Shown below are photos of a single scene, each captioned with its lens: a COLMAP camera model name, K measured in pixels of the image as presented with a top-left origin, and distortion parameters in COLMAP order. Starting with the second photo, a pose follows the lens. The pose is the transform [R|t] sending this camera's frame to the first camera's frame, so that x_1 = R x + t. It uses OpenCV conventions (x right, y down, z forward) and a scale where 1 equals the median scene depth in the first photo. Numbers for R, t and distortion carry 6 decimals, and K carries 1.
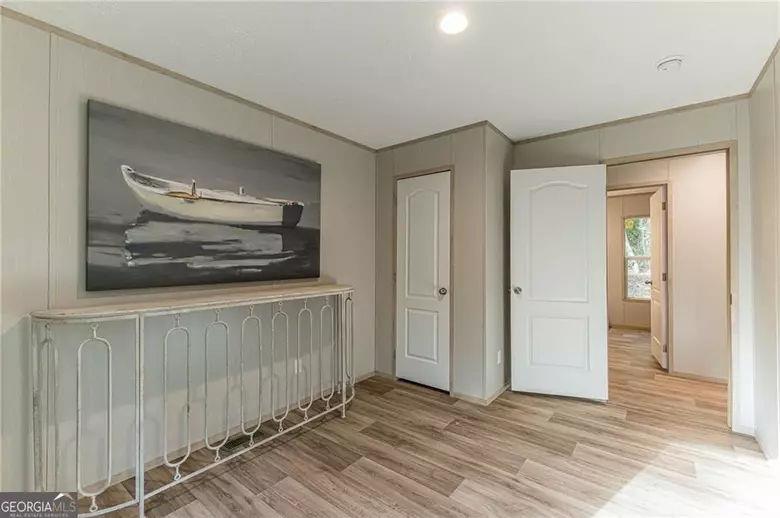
lens RADIAL K [[337.1, 0, 390.5], [0, 337.1, 263.0], [0, 0, 1]] dist [0.004328, -0.002540]
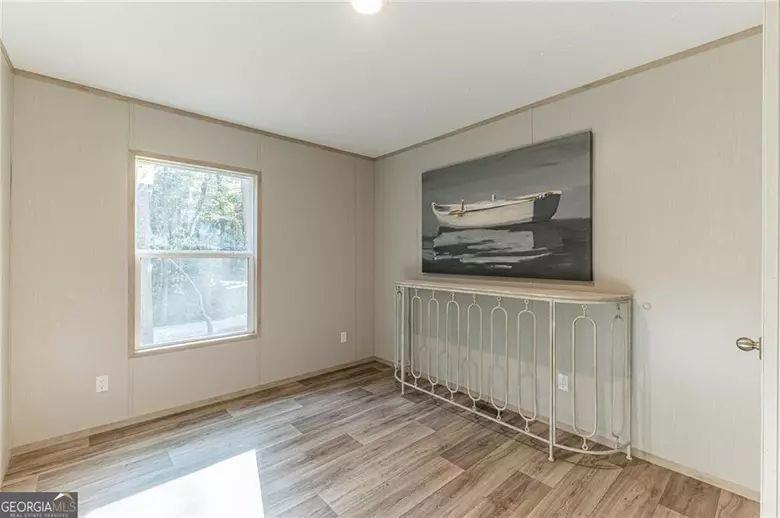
lens RADIAL K [[337.1, 0, 390.0], [0, 337.1, 262.1], [0, 0, 1]] dist [0.004328, -0.002540]
pose [[-0.182965, 0.031185, -0.982625, 0.792840], [-0.004794, 0.999457, 0.032612, -0.028927], [0.983108, 0.010678, -0.182716, 0.890203]]
